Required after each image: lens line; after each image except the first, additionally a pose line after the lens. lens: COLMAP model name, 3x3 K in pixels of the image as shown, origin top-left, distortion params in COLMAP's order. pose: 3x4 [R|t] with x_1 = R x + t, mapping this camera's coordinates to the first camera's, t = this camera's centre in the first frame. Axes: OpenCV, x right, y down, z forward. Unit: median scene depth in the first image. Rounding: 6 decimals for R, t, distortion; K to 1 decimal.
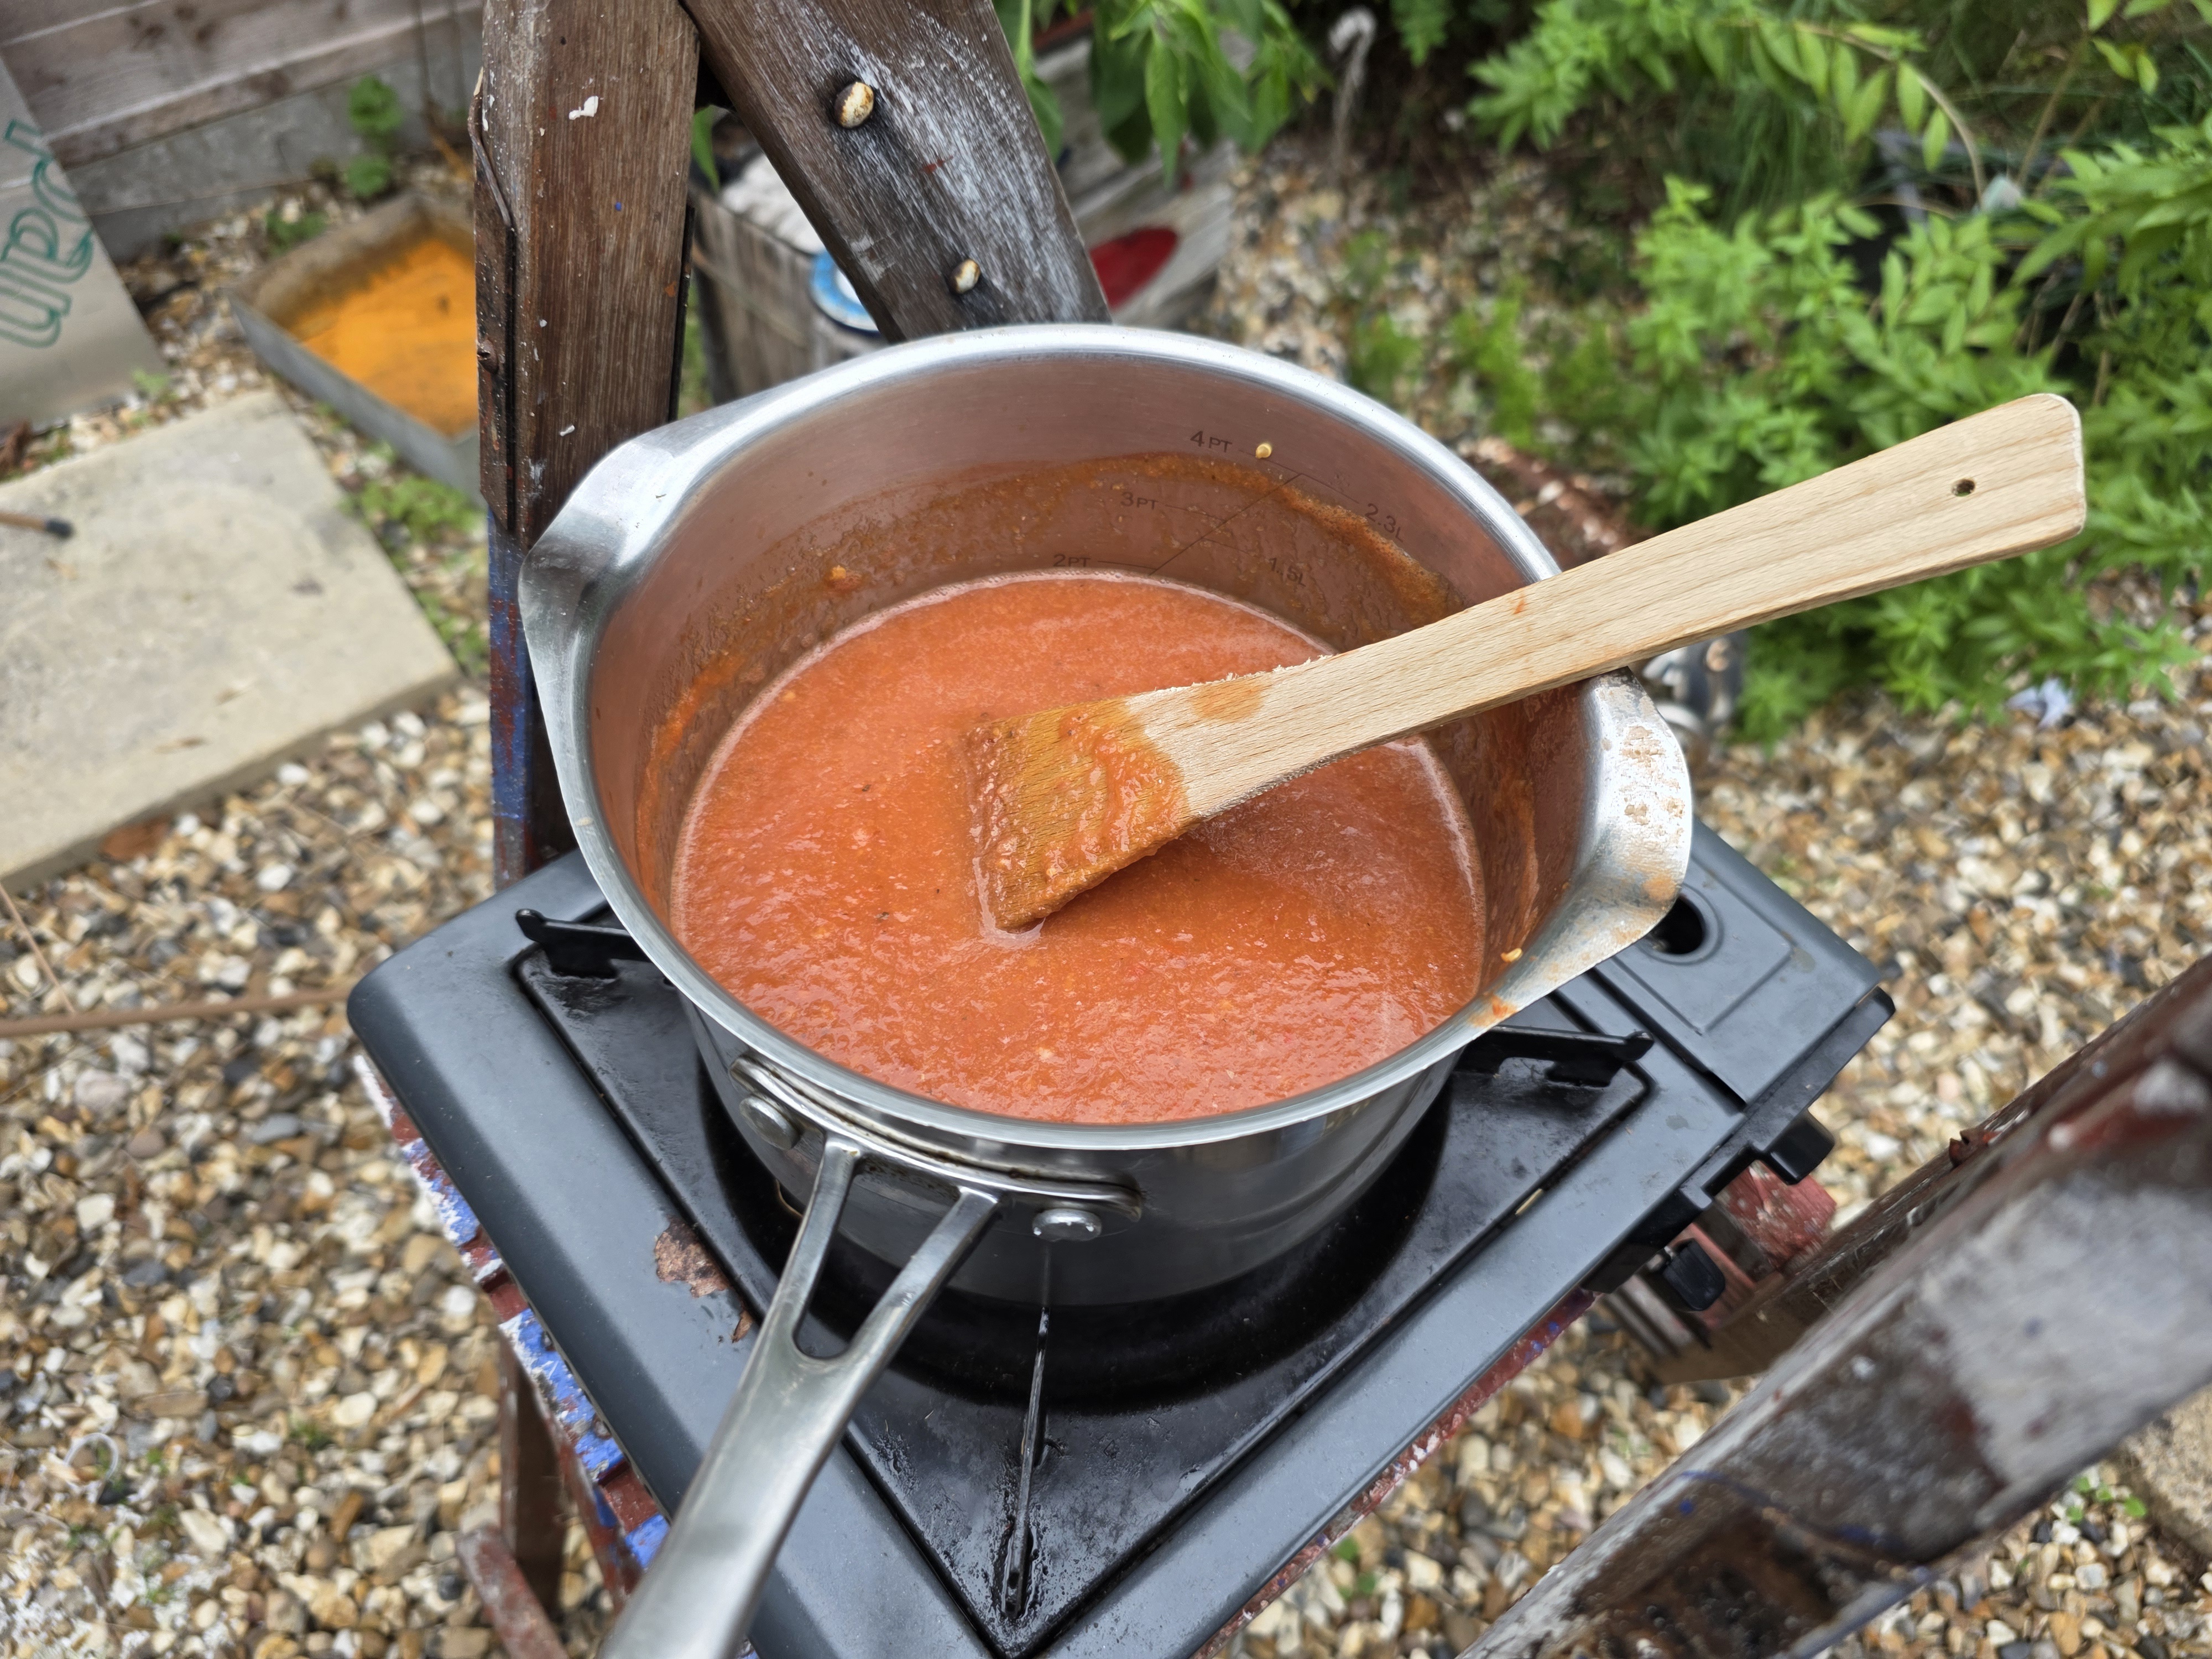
lens RADIAL K [[1493.4, 0, 1142.3], [0, 1493.4, 829.8], [0, 0, 1]] dist [0.007076, -0.016538]
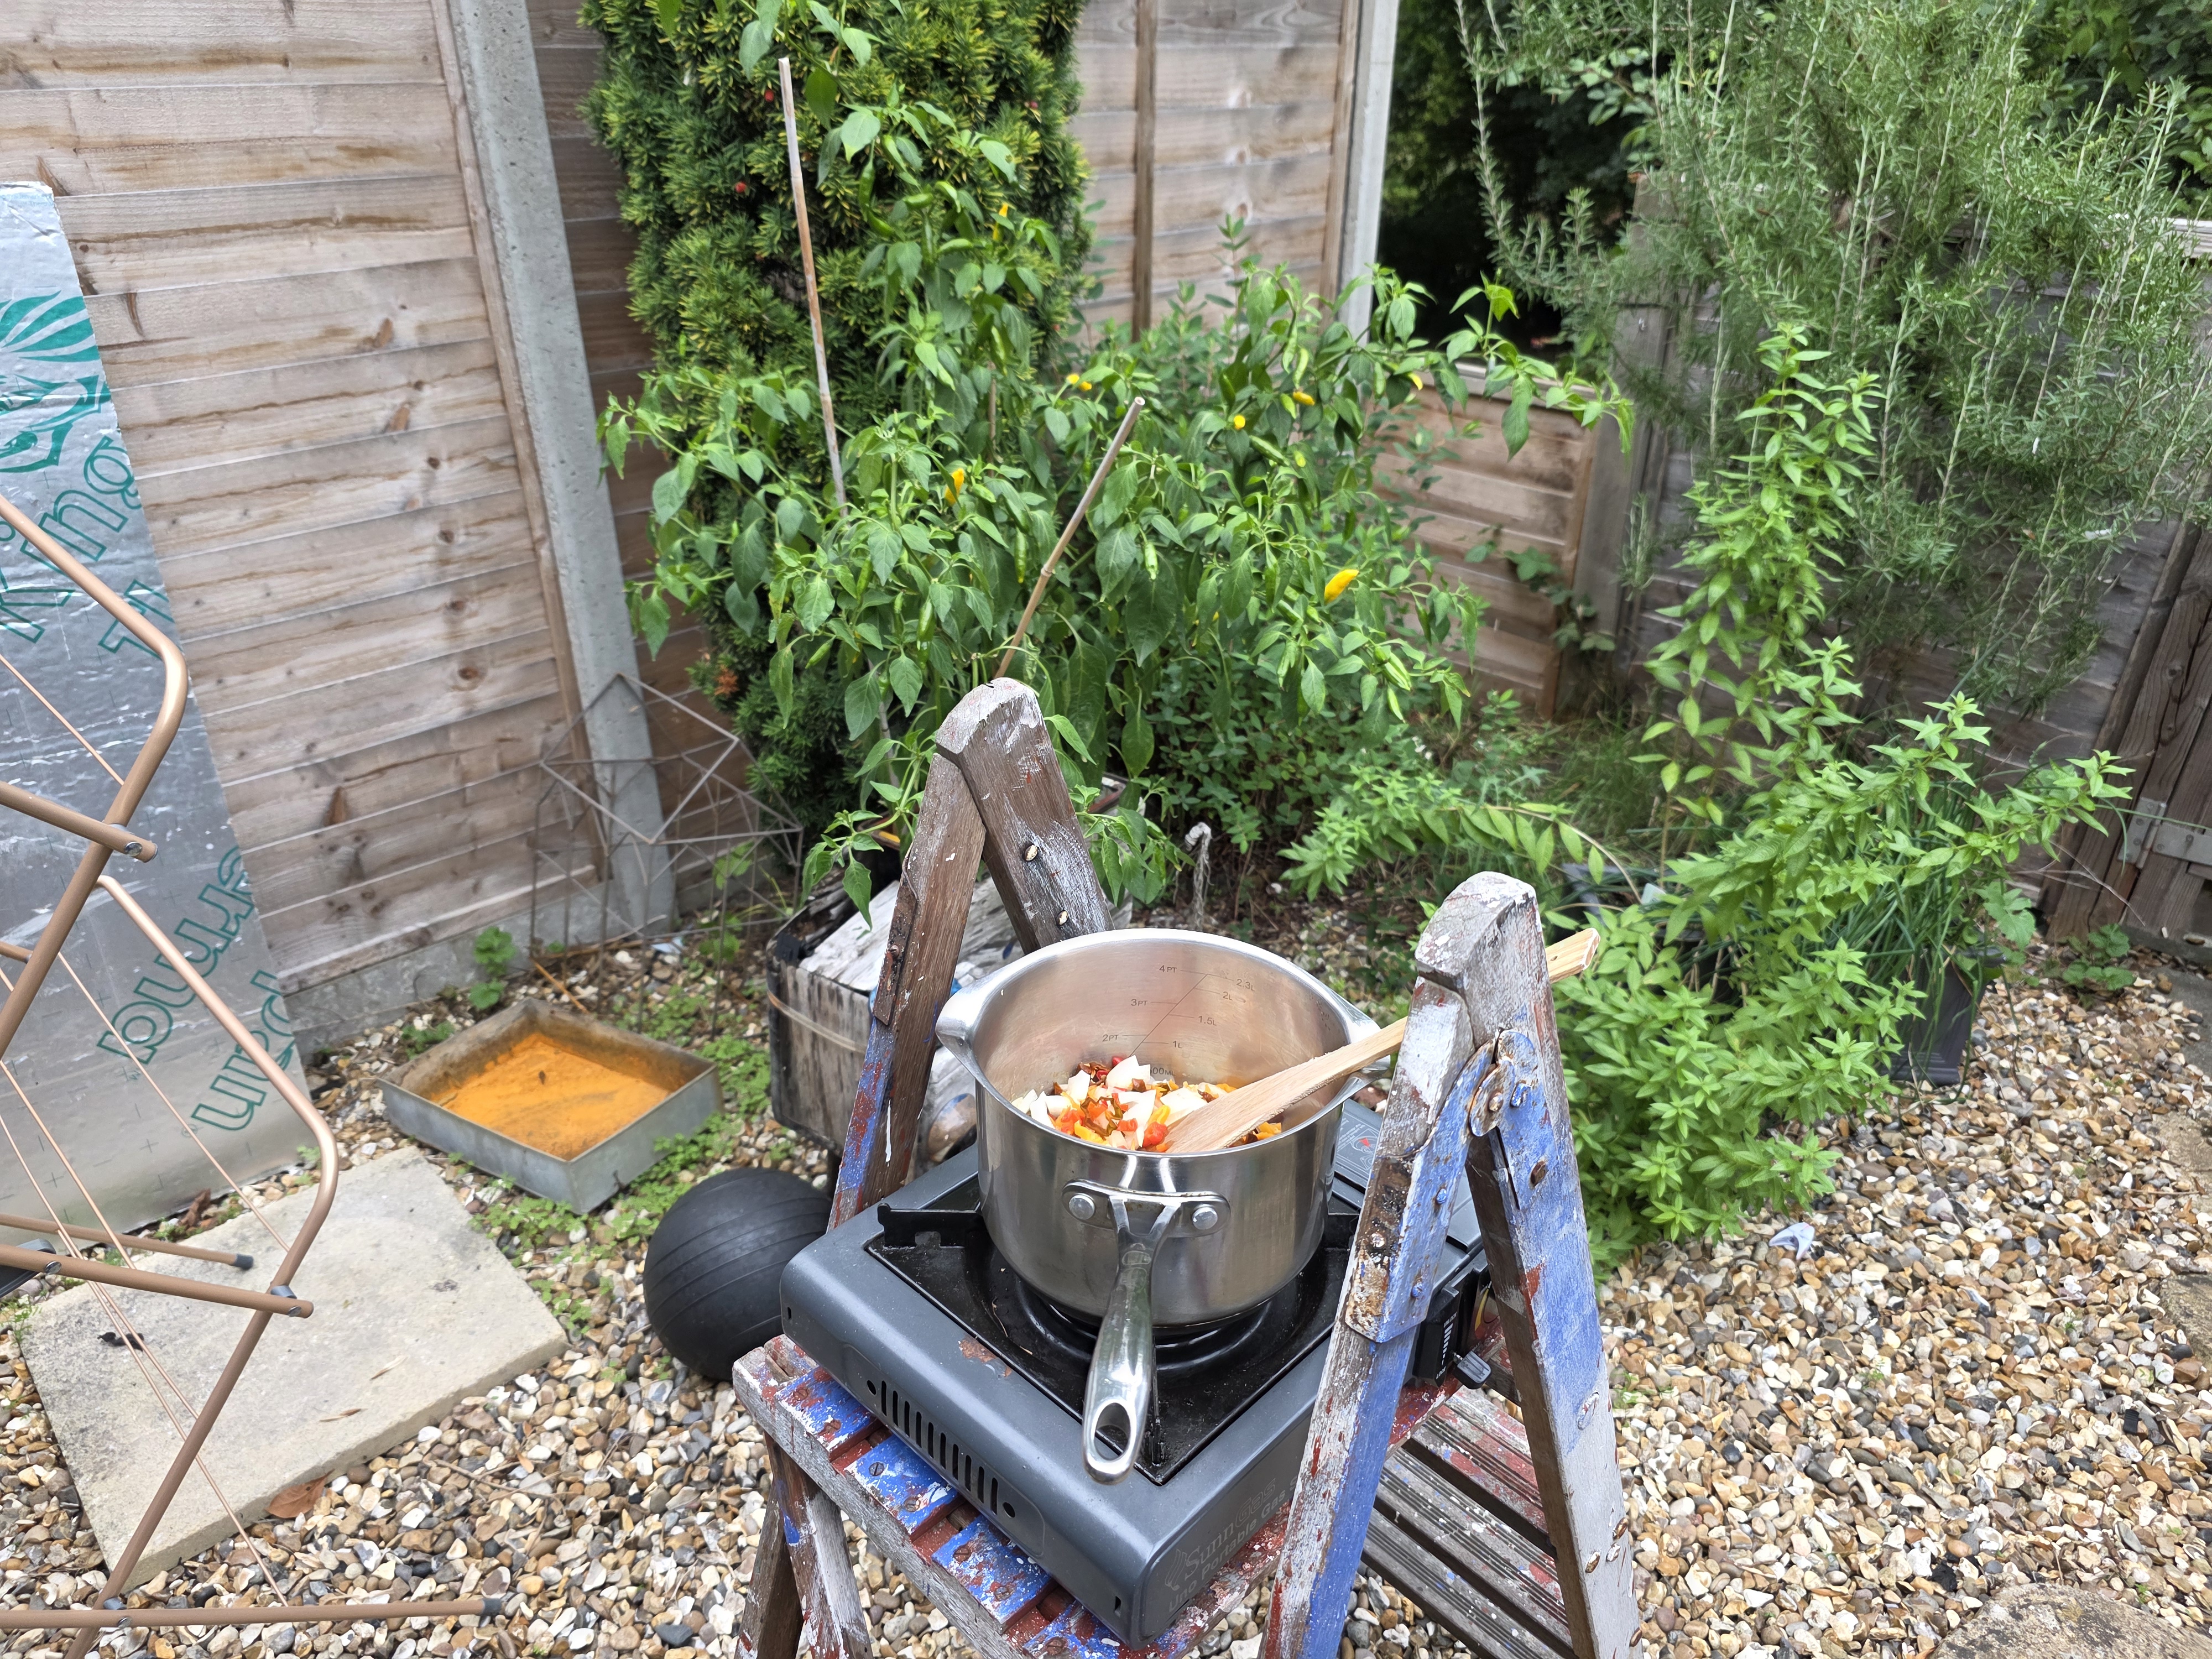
lens RADIAL K [[1493.4, 0, 1142.3], [0, 1493.4, 829.8], [0, 0, 1]] dist [0.007076, -0.016538]
pose [[0.992017, -0.085275, 0.092902, -0.053843], [0.119837, 0.866857, -0.483941, 0.180664], [-0.039265, 0.491210, 0.870155, -0.307590]]
